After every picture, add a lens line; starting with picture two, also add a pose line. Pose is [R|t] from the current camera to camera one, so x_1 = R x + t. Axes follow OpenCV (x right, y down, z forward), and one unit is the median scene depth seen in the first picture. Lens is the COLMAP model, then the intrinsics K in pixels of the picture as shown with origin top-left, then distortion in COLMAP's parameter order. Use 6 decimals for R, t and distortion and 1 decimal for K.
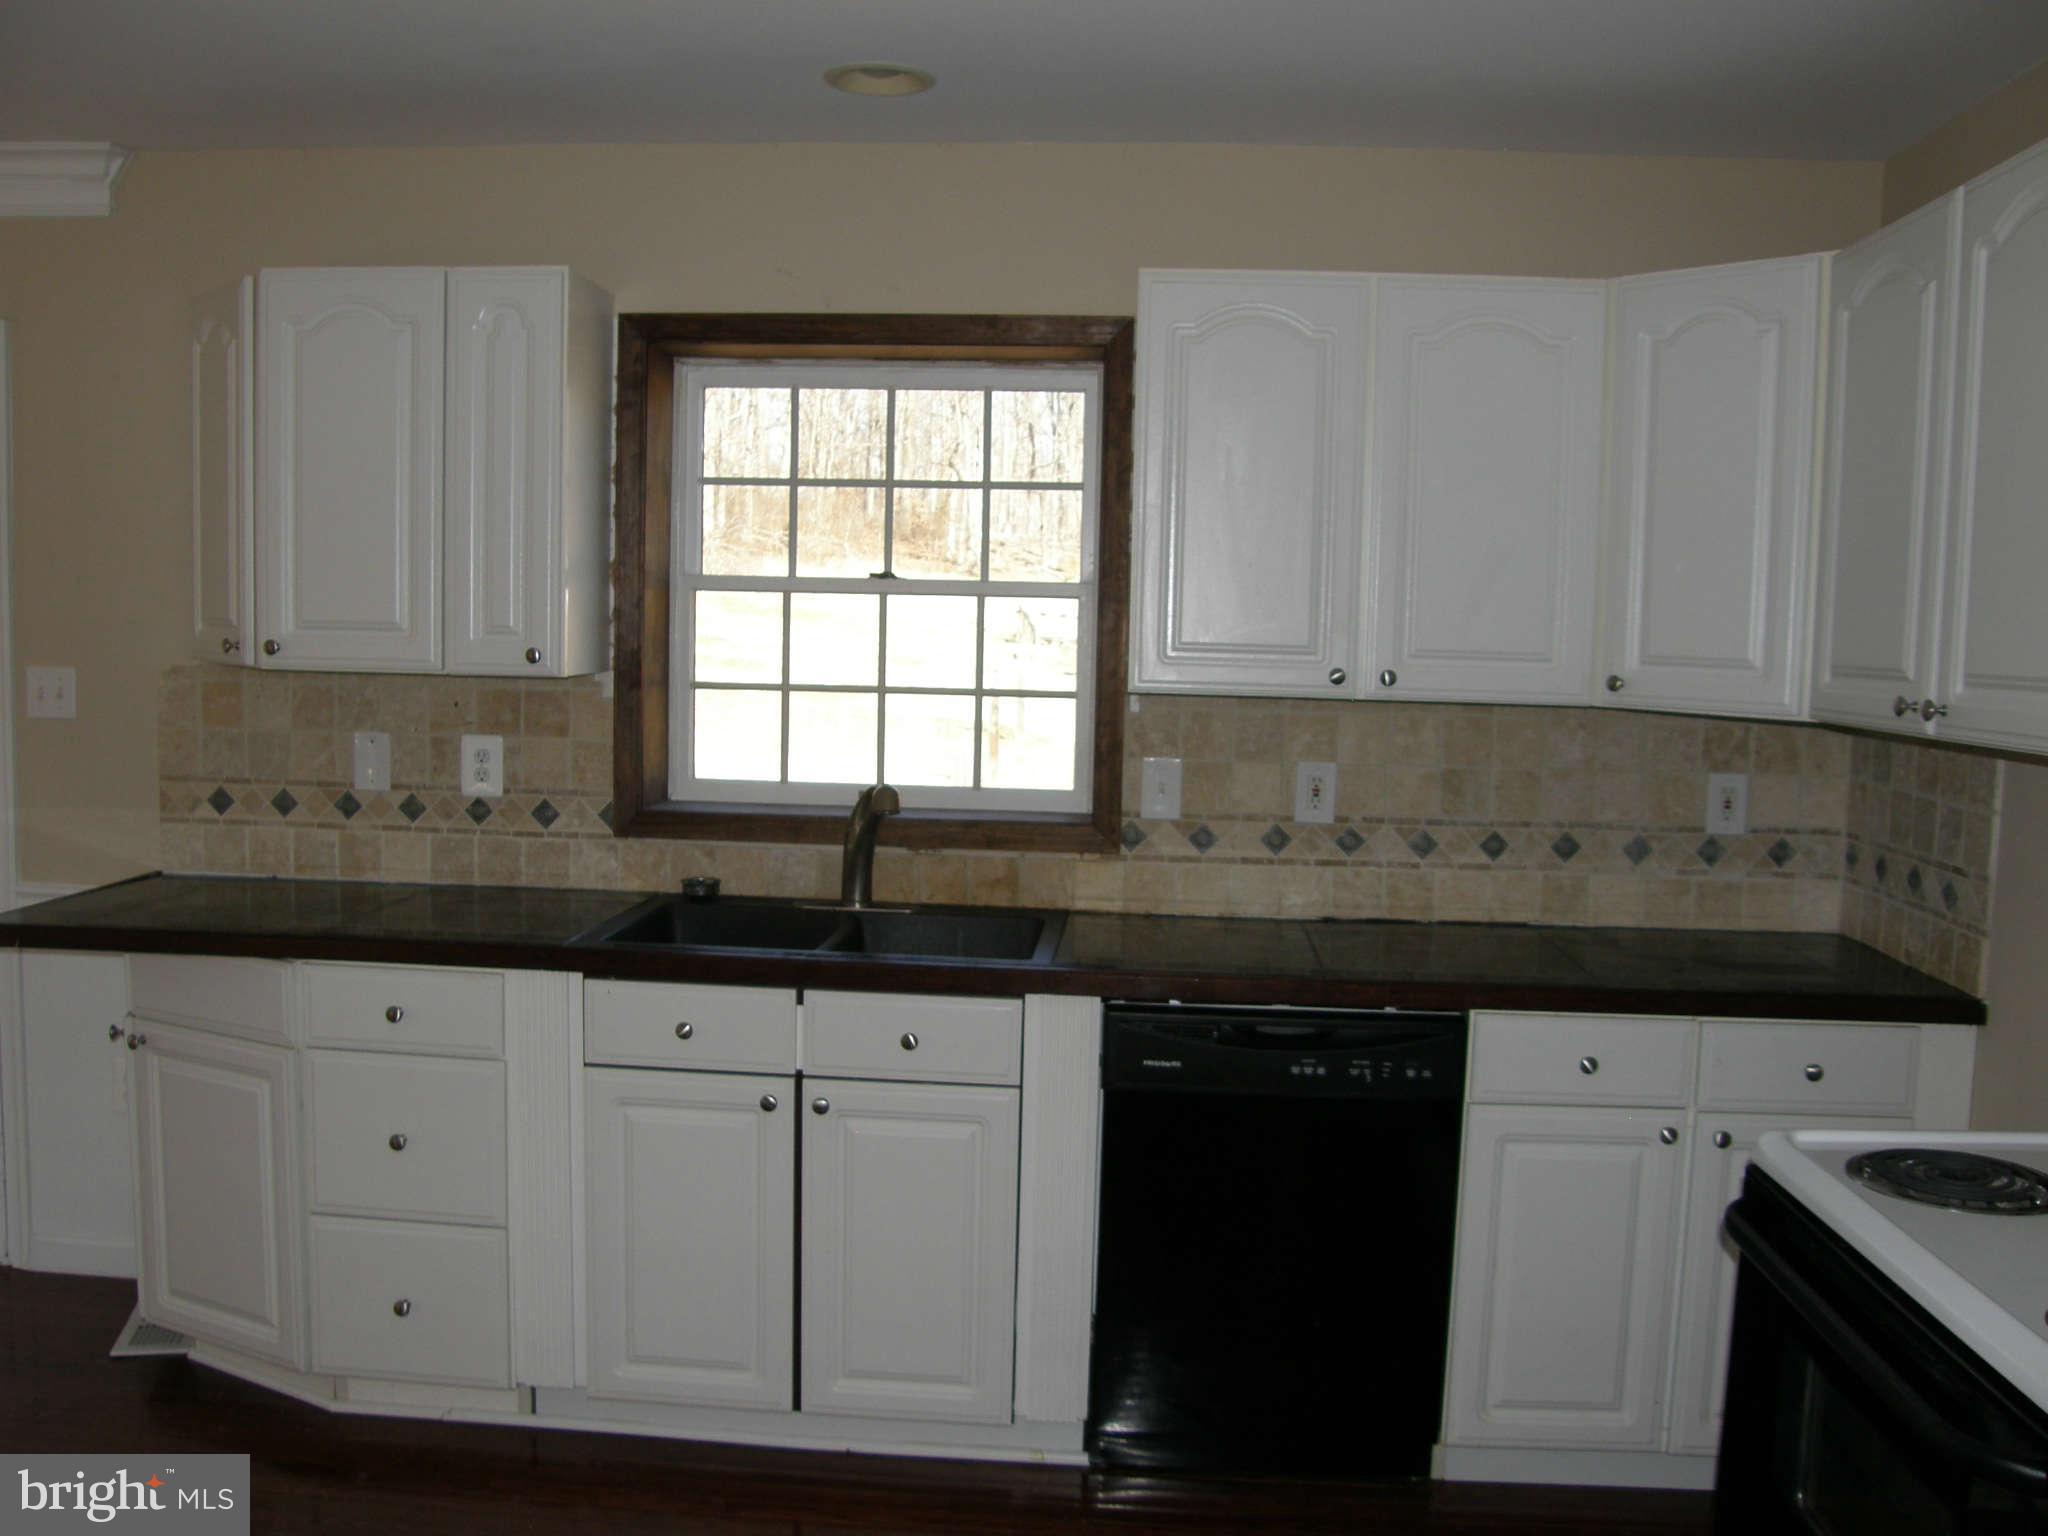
lens RADIAL K [[1726.6, 0, 1024.0], [0, 1726.6, 768.0], [0, 0, 1]] dist [-0.175224, 0.151029]
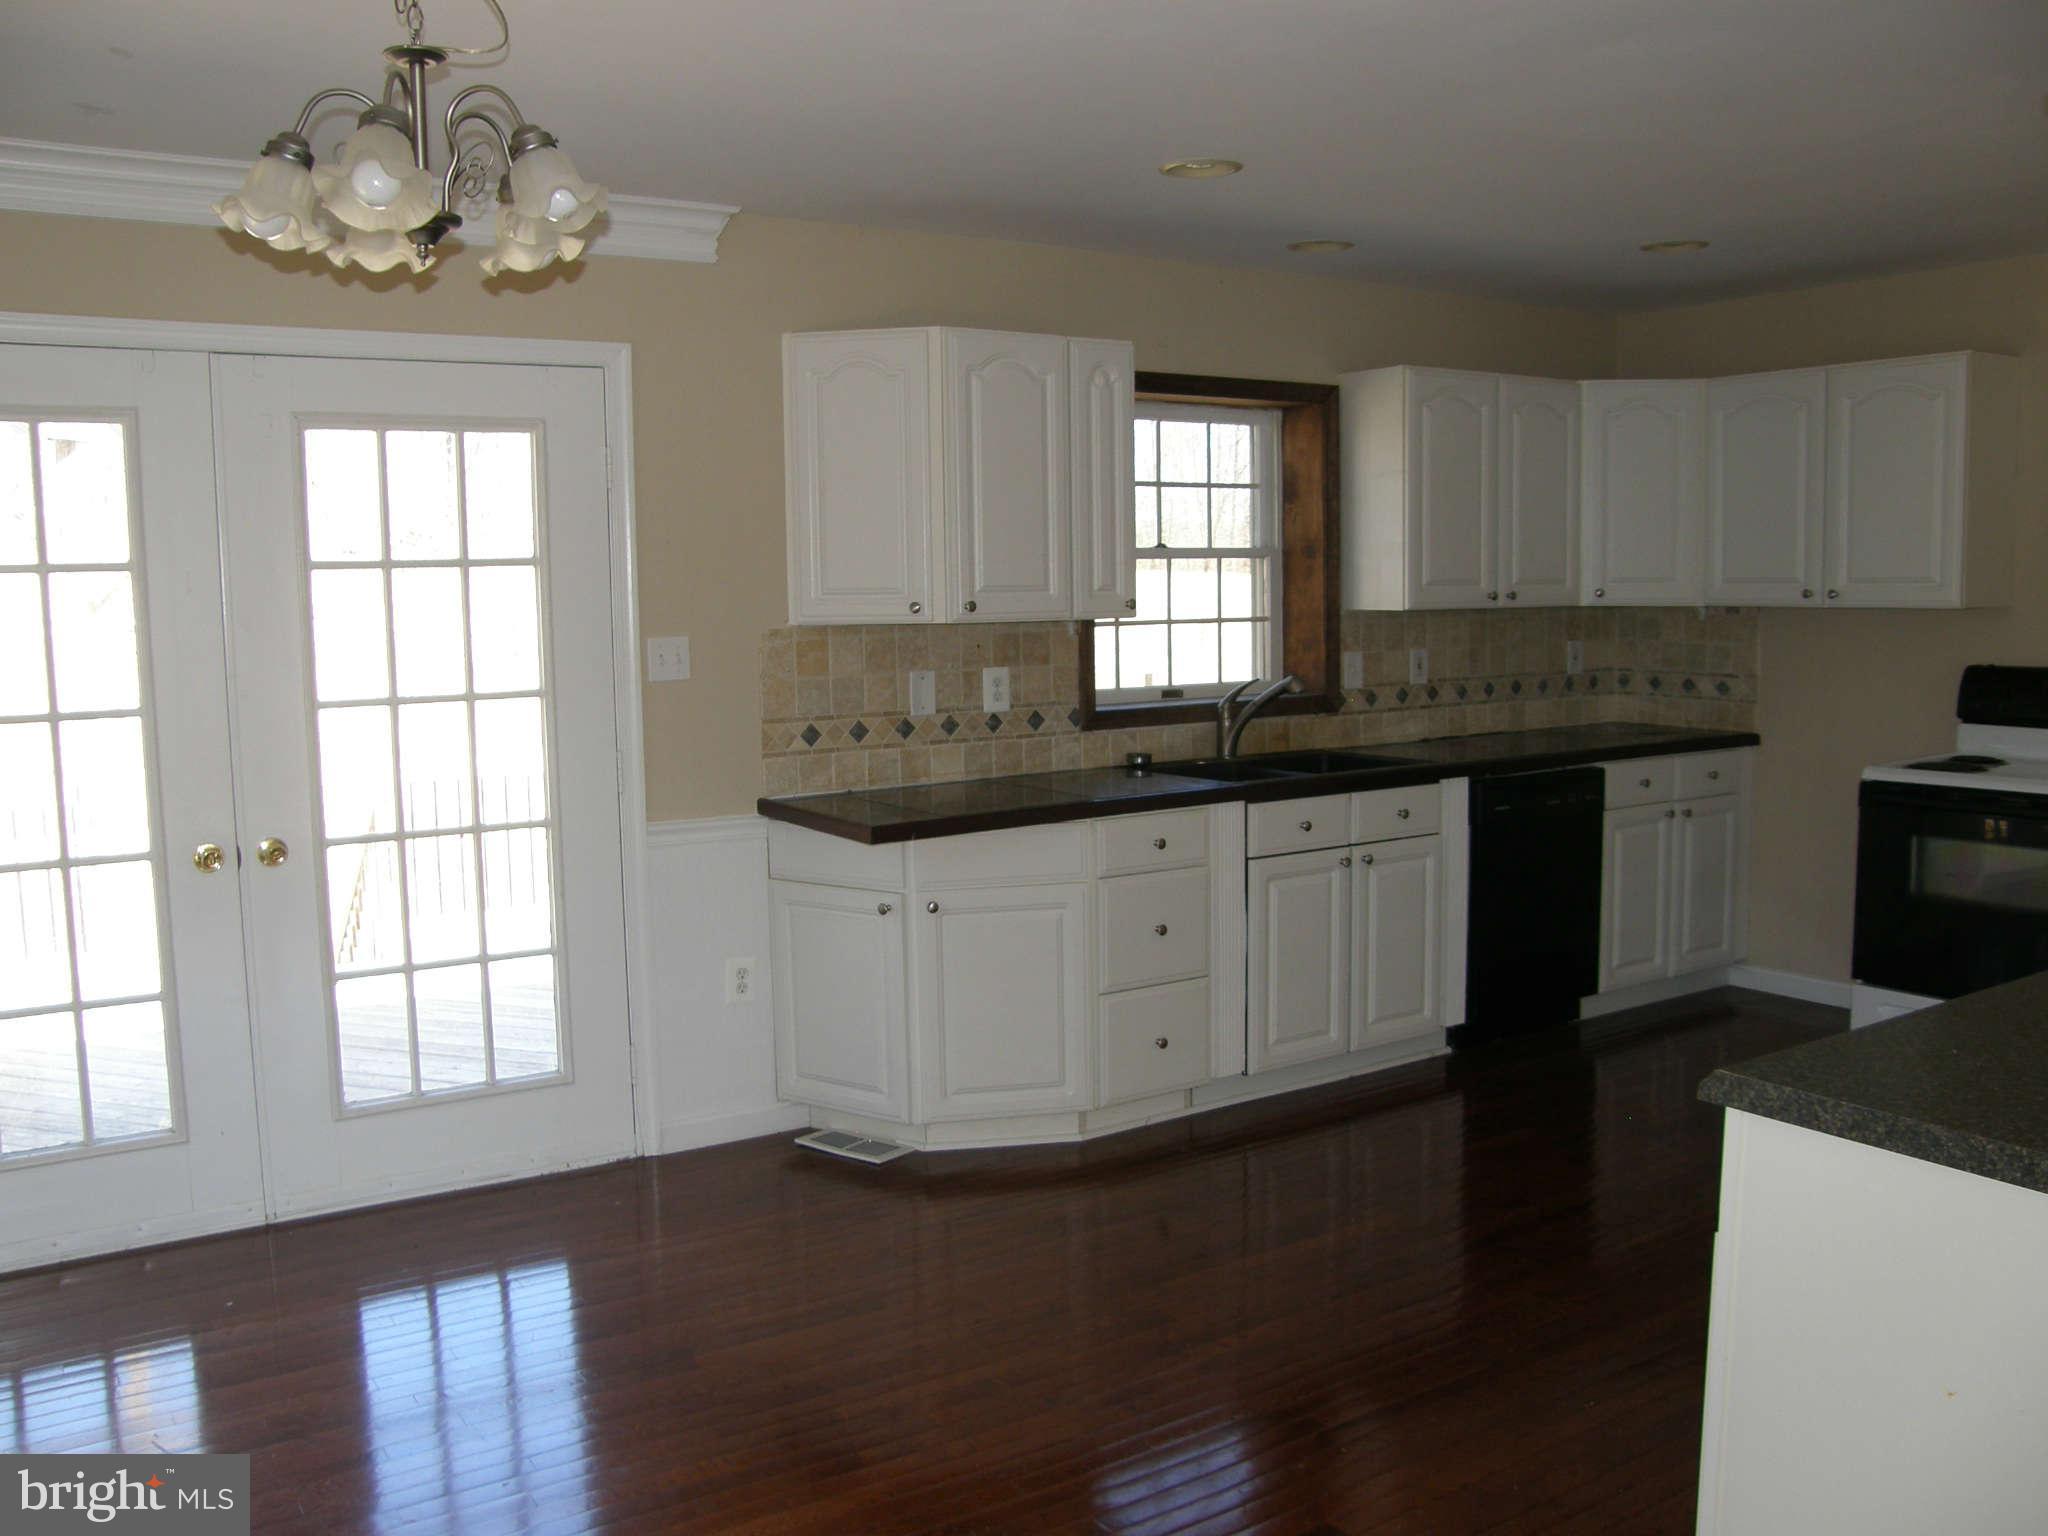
lens RADIAL K [[1726.6, 0, 1024.0], [0, 1726.6, 768.0], [0, 0, 1]] dist [-0.175224, 0.151029]
pose [[0.800287, -0.104317, 0.590473, -1.130376], [0.081567, 0.994536, 0.065150, -0.027347], [-0.594044, -0.003976, 0.804423, -0.135853]]
